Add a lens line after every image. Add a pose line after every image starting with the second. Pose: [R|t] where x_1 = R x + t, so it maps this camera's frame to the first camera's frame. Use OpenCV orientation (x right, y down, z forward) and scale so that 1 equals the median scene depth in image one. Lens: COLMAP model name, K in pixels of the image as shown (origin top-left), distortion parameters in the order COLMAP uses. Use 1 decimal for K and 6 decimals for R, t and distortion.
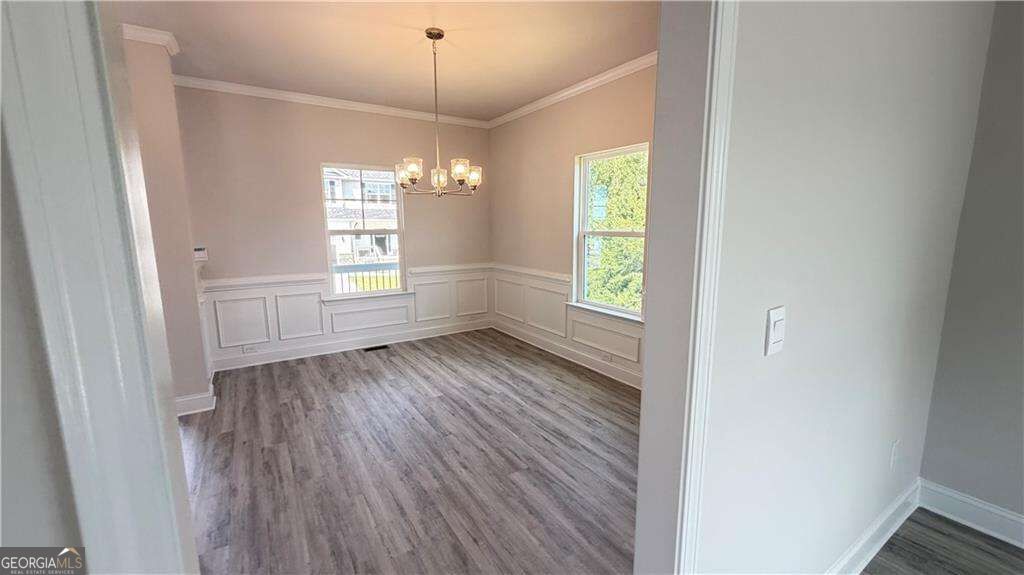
lens RADIAL K [[406.9, 0, 510.8], [0, 406.9, 284.6], [0, 0, 1]] dist [0.001525, -0.000112]
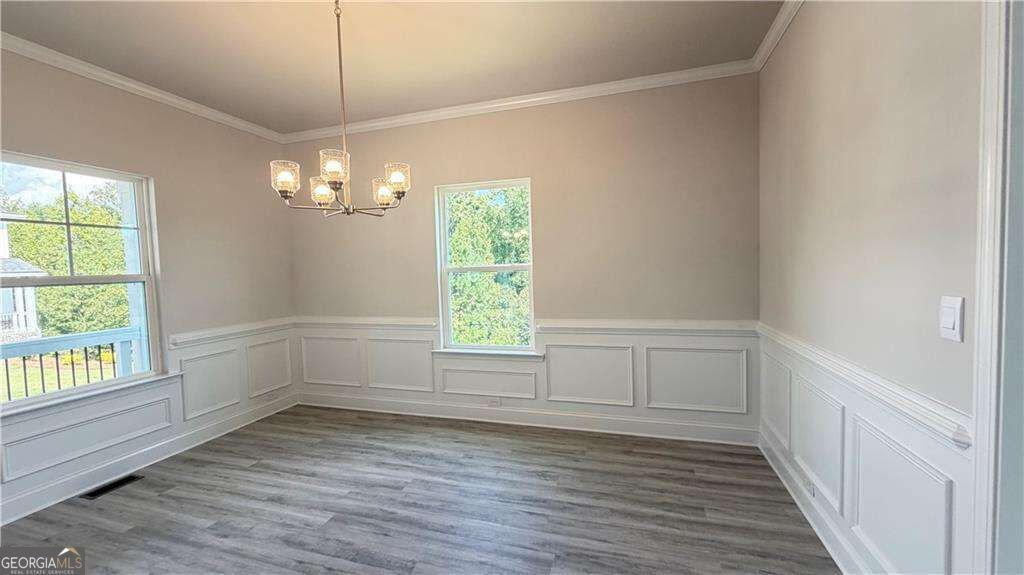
lens RADIAL K [[406.9, 0, 510.1], [0, 406.9, 286.5], [0, 0, 1]] dist [0.001525, -0.000112]
pose [[0.772306, -0.049510, 0.633319, -0.289403], [0.121865, 0.989989, -0.071216, -0.009041], [-0.623452, 0.132179, 0.770607, 0.226321]]
